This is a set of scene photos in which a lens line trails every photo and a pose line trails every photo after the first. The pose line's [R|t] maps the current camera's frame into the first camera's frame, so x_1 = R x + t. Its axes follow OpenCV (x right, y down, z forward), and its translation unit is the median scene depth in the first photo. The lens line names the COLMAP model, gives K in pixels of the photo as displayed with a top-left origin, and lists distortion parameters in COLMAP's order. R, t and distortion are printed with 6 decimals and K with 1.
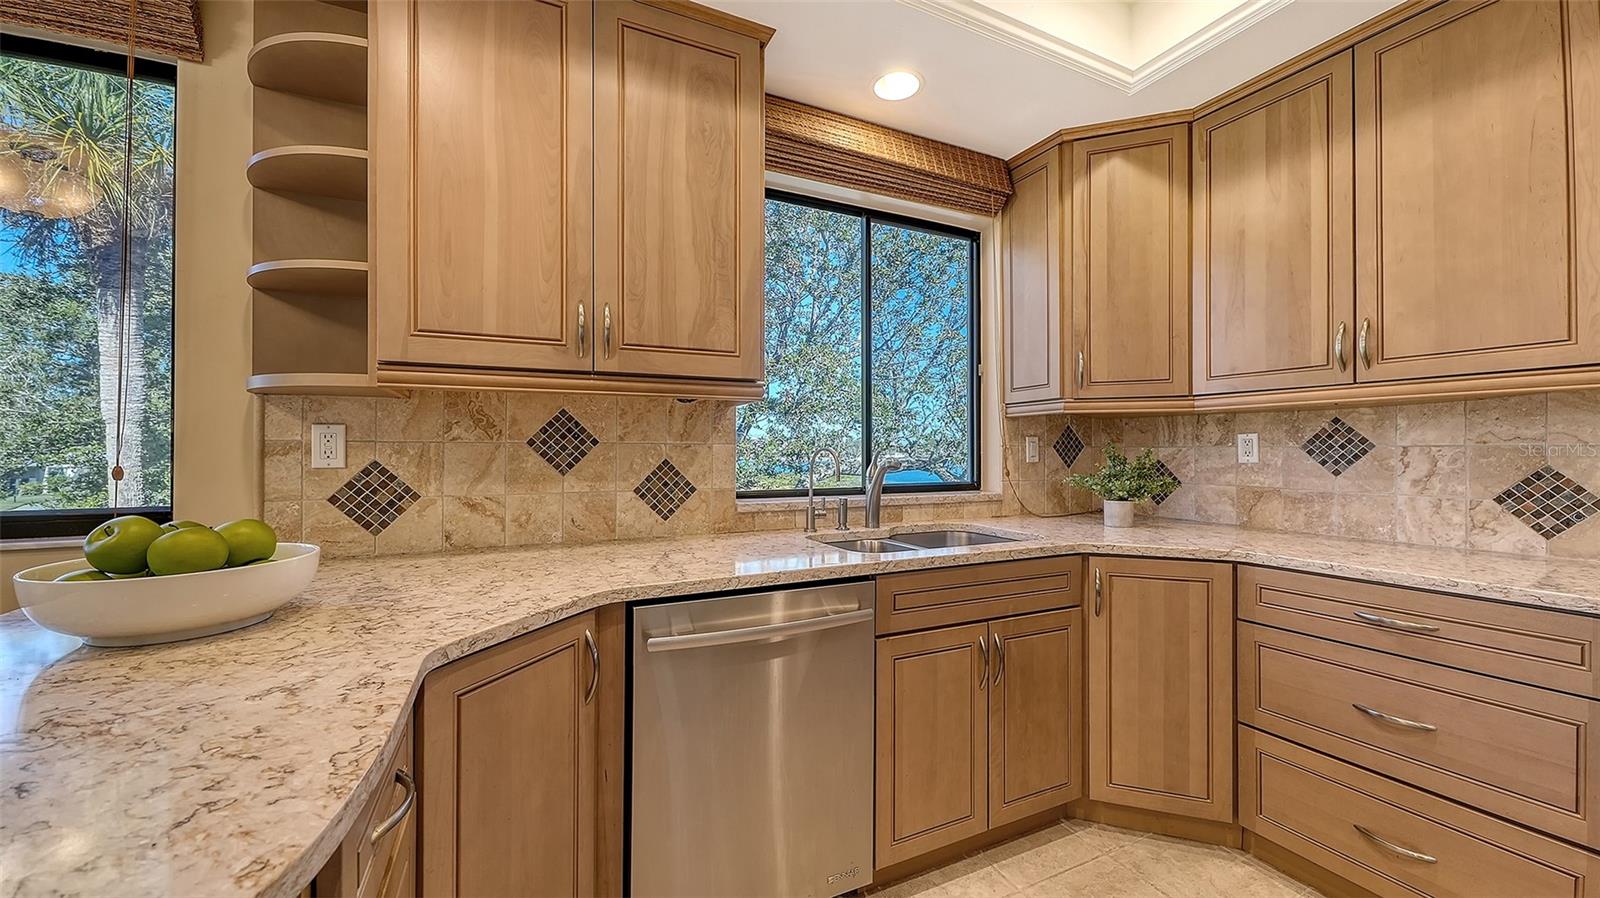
lens RADIAL K [[588.9, 0, 811.9], [0, 588.9, 457.2], [0, 0, 1]] dist [0.014599, -0.004664]
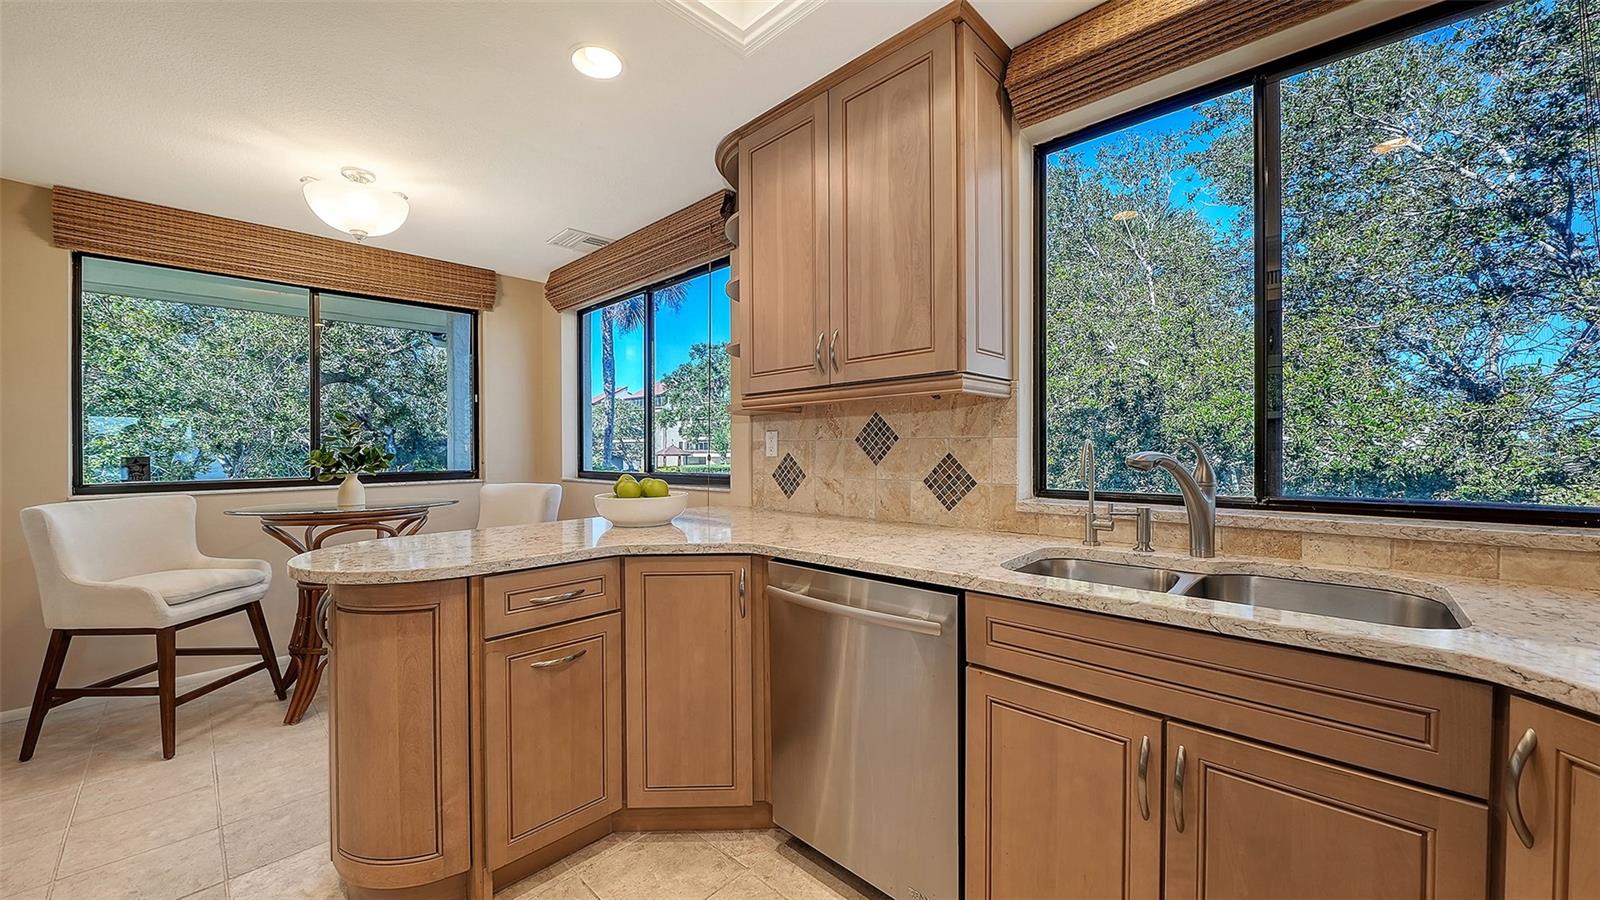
lens RADIAL K [[603.5, 0, 800.0], [0, 603.5, 450.0], [0, 0, 1]] dist [0.000108, -0.000027]
pose [[0.344283, 0.000864, -0.938866, 0.729247], [-0.001487, 0.999999, 0.000375, -0.001776], [0.938865, 0.001267, 0.344284, 0.412390]]
